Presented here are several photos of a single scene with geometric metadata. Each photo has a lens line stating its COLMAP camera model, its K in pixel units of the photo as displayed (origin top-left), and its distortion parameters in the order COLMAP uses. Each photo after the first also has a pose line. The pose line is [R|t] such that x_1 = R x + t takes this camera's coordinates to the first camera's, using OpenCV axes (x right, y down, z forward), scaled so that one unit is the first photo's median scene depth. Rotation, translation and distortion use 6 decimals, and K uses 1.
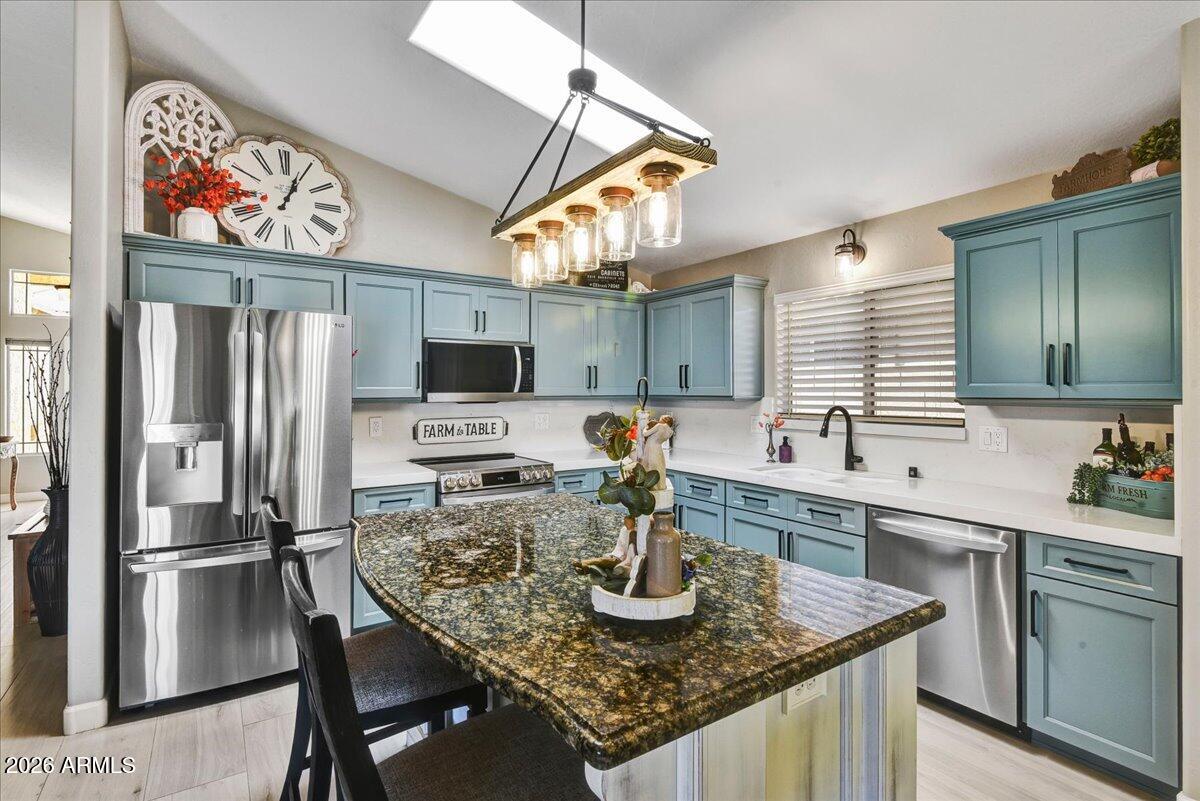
lens RADIAL K [[568.1, 0, 611.5], [0, 568.1, 390.6], [0, 0, 1]] dist [0.000686, -0.003026]
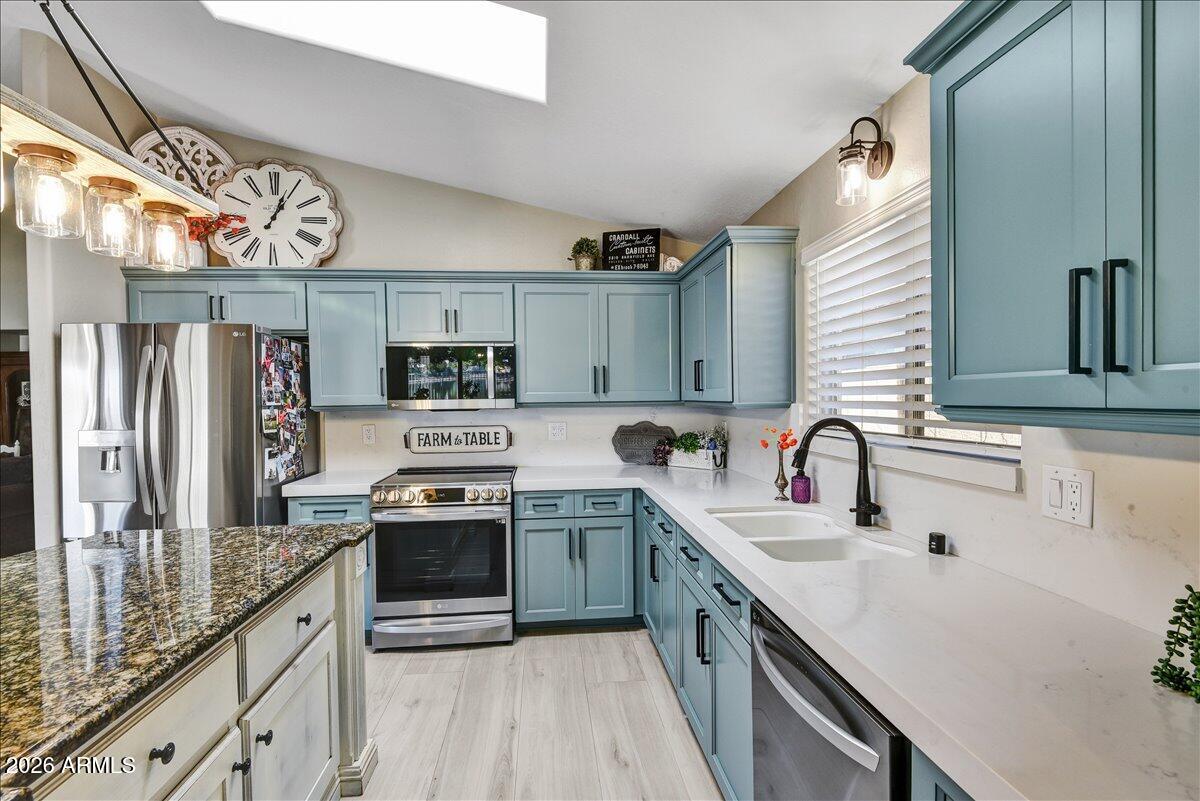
lens RADIAL K [[568.1, 0, 599.6], [0, 568.1, 409.9], [0, 0, 1]] dist [0.000686, -0.003026]
pose [[0.878909, 0.002098, -0.476985, 0.448201], [0.010864, 0.999643, 0.024416, 0.000743], [0.476866, -0.026641, 0.878572, 0.337414]]
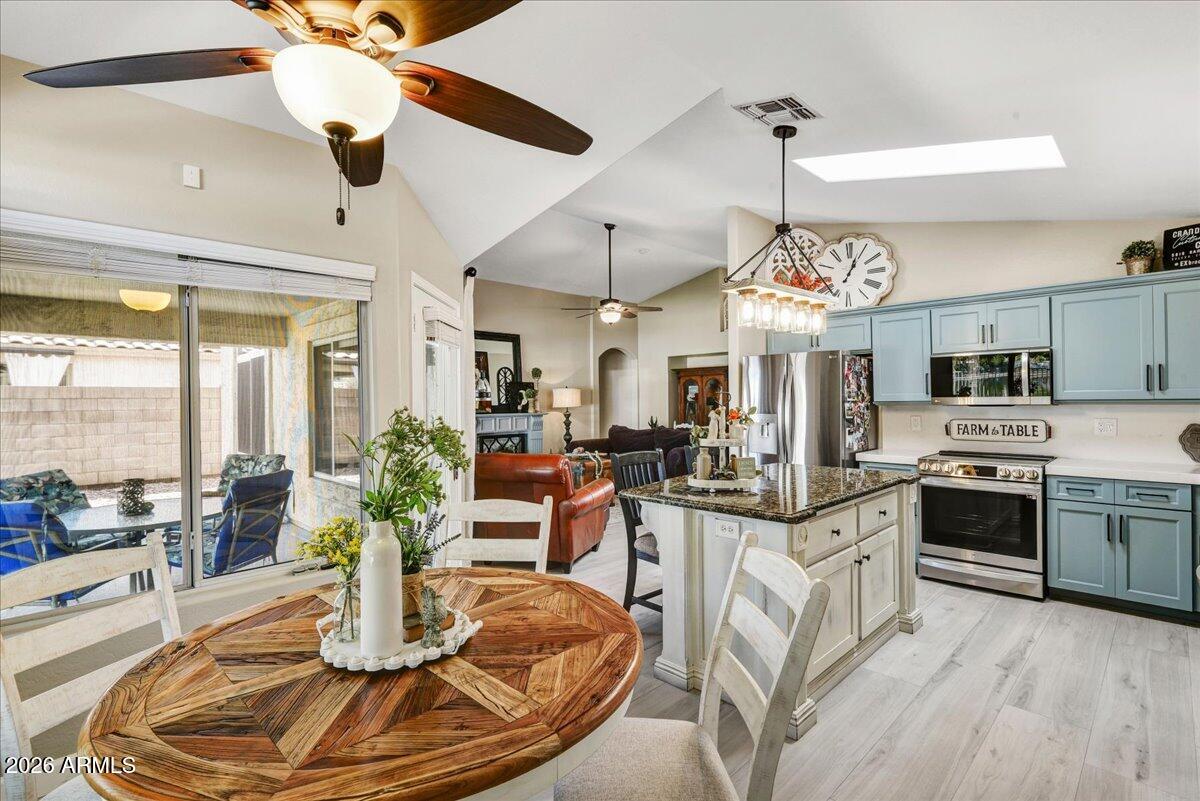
lens RADIAL K [[568.1, 0, 599.6], [0, 568.1, 397.9], [0, 0, 1]] dist [0.000686, -0.003026]
pose [[0.185867, -0.004804, -0.982563, 0.803431], [0.012002, 0.999925, -0.002618, -0.000861], [0.982502, -0.011306, 0.185911, 0.029537]]
